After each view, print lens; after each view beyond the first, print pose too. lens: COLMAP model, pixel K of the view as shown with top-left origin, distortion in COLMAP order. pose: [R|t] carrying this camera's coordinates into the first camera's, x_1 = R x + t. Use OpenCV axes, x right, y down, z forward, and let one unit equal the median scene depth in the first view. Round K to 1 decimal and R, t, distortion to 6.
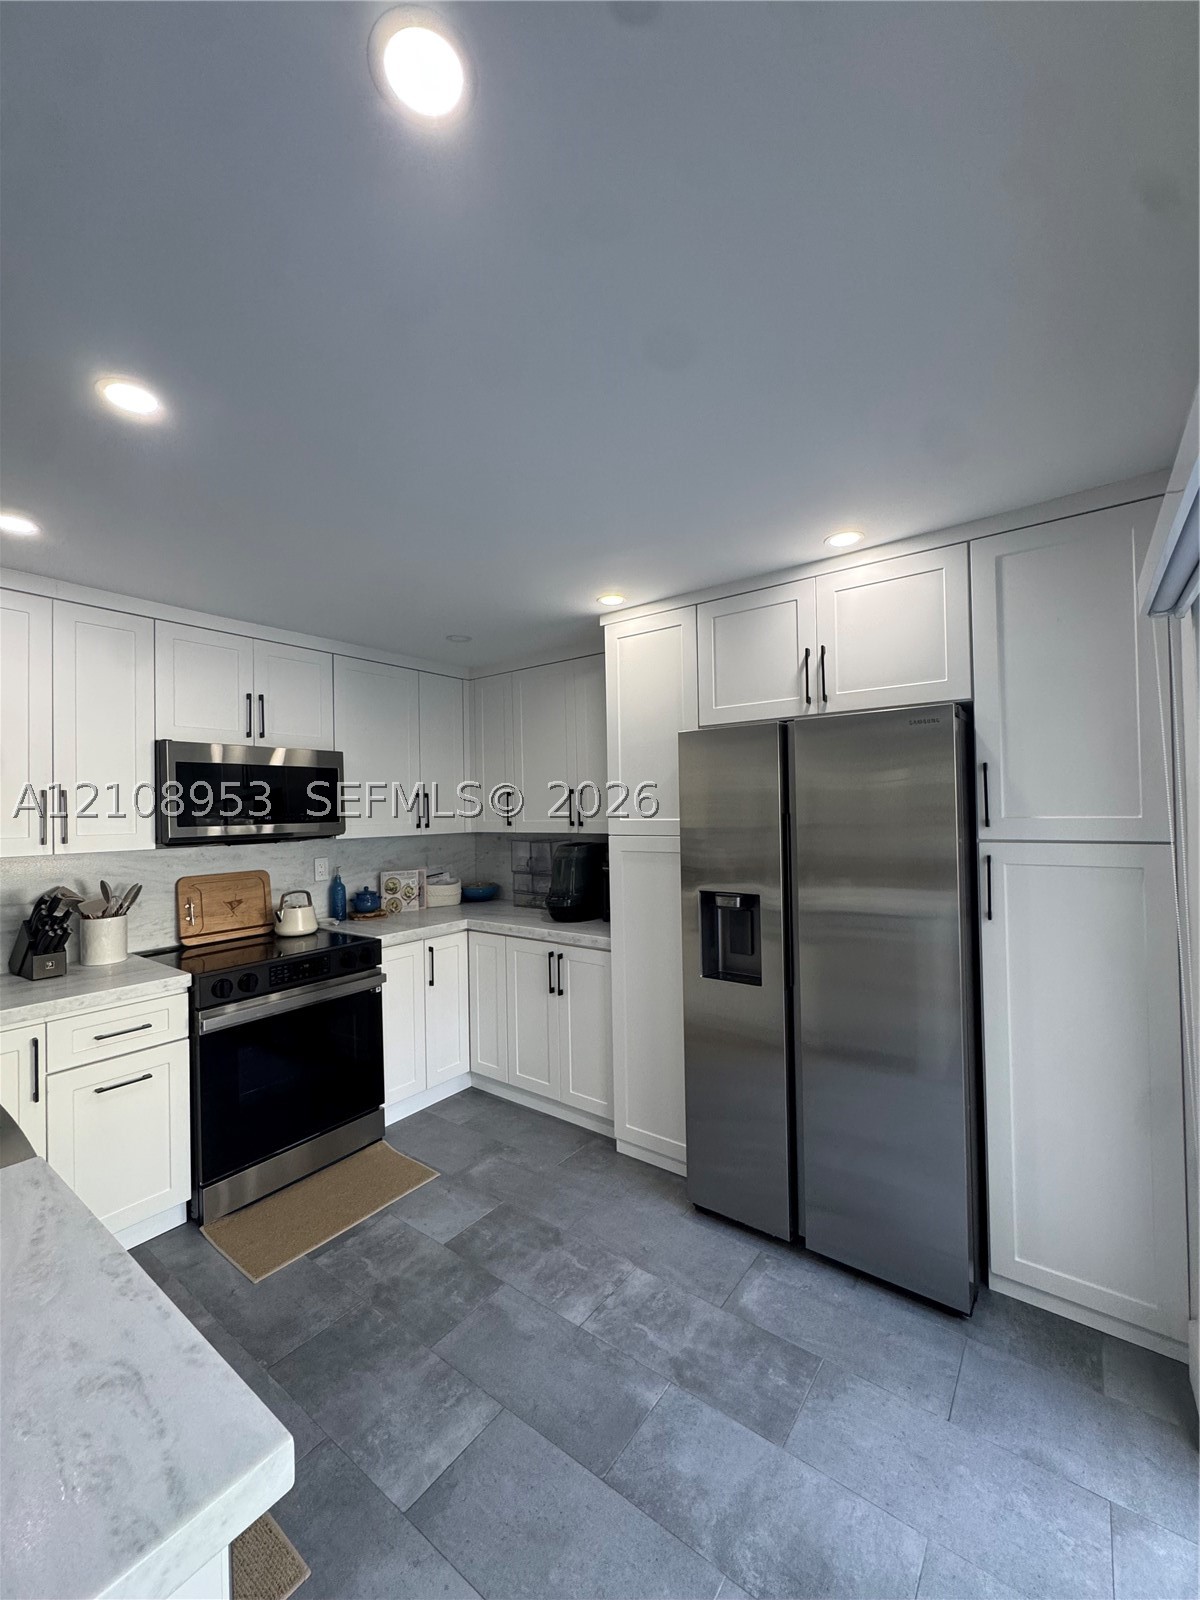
lens RADIAL K [[636.3, 0, 601.2], [0, 636.3, 799.0], [0, 0, 1]] dist [-0.001298, 0.000268]
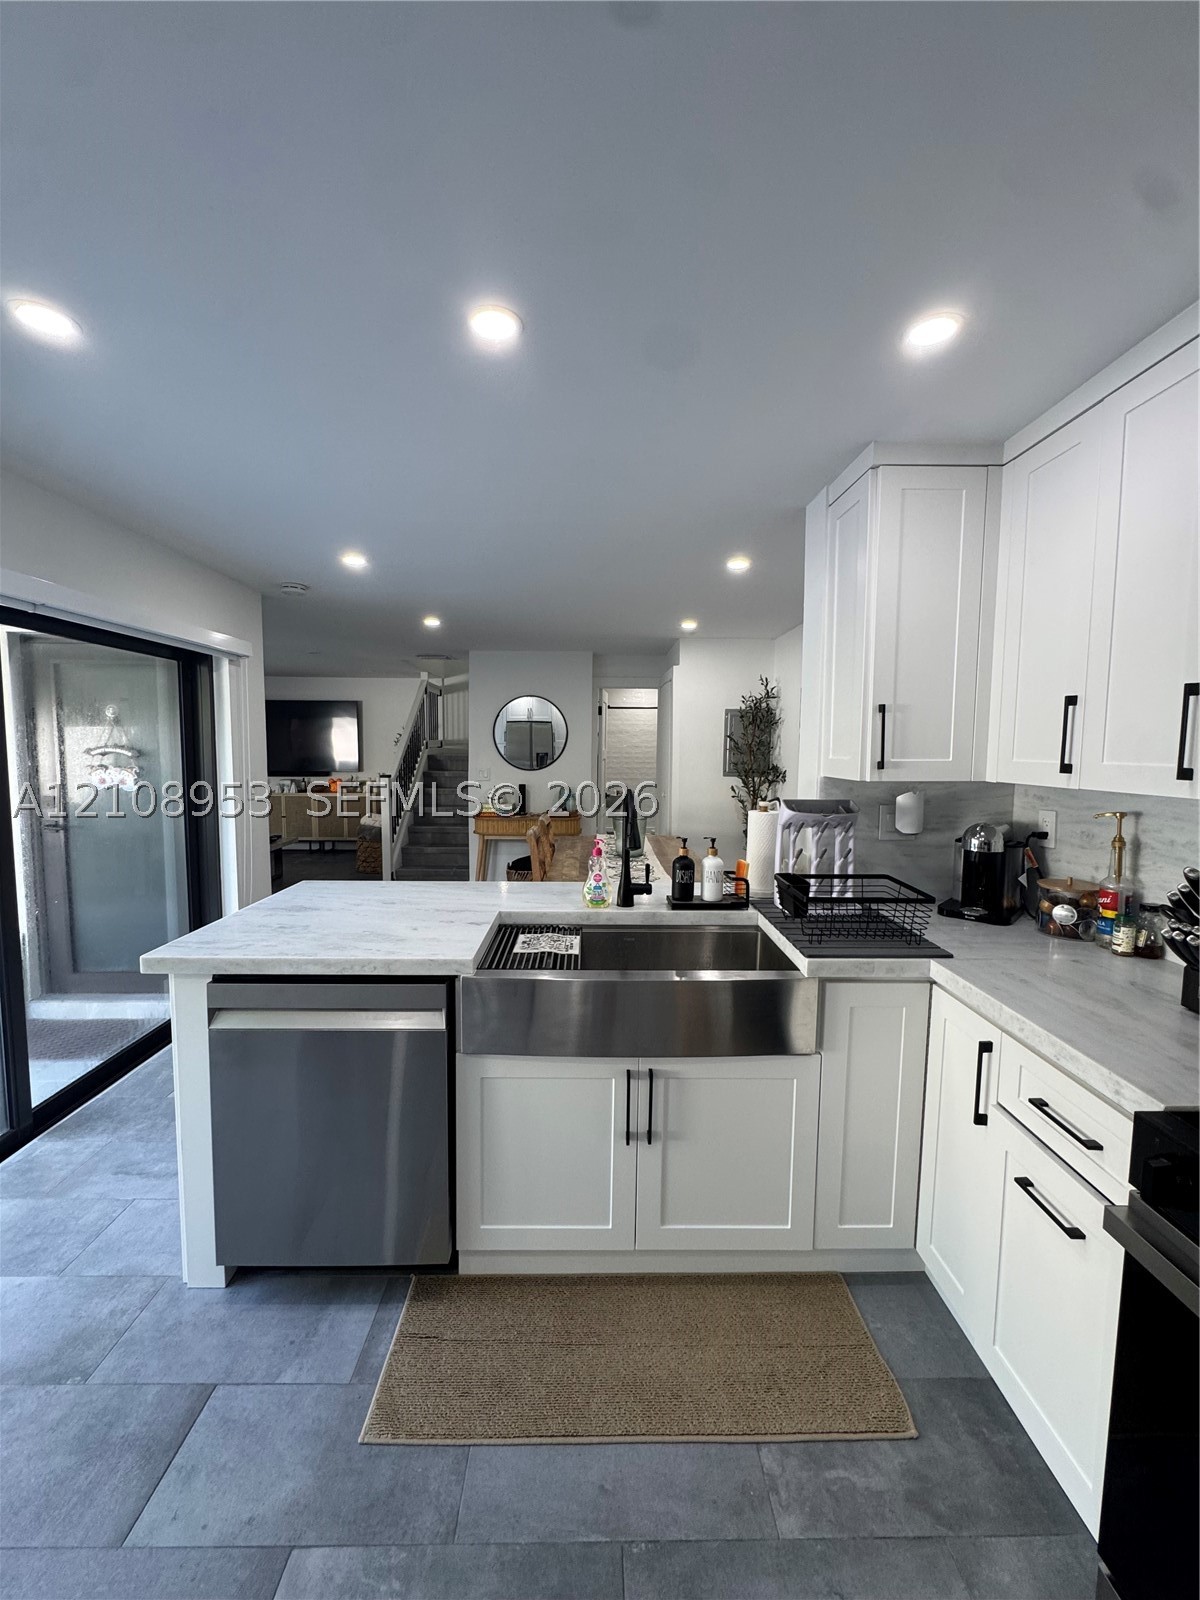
lens RADIAL K [[636.3, 0, 599.7], [0, 636.3, 800.7], [0, 0, 1]] dist [-0.001298, 0.000268]
pose [[-0.790255, 0.063772, -0.609451, -0.109145], [0.016829, 0.996453, 0.082446, 0.033901], [0.612547, 0.054897, -0.788525, 1.132837]]
